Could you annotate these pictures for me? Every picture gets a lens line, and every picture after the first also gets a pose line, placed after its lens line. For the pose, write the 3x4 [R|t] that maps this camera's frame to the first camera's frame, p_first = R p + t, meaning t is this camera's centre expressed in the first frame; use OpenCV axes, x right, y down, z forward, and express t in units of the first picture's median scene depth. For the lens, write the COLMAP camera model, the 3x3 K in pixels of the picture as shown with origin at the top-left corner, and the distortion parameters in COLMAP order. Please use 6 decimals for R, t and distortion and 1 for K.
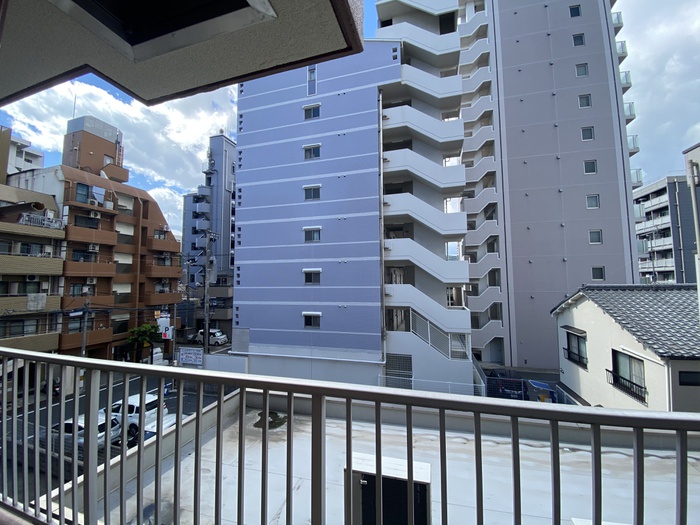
lens RADIAL K [[286.8, 0, 348.5], [0, 286.8, 258.4], [0, 0, 1]] dist [0.007265, -0.004814]
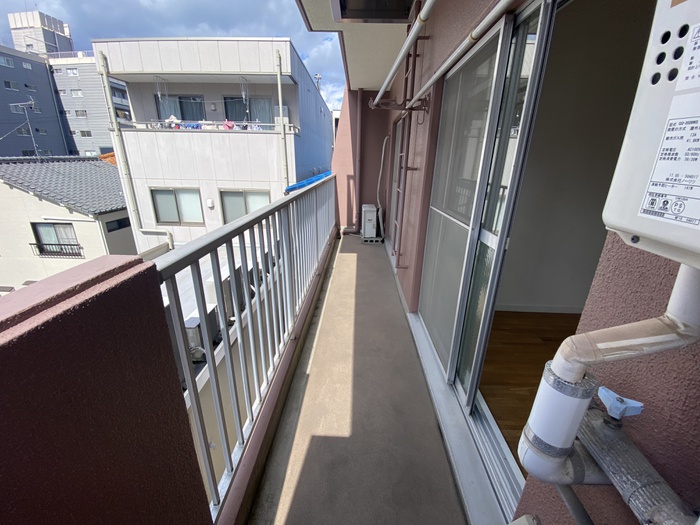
lens RADIAL K [[286.8, 0, 351.9], [0, 286.8, 259.7], [0, 0, 1]] dist [0.007265, -0.004814]
pose [[-0.261128, -0.326078, 0.908562, -0.410748], [-0.096115, 0.945324, 0.311647, 0.016912], [-0.960507, -0.005947, -0.278192, 0.221829]]
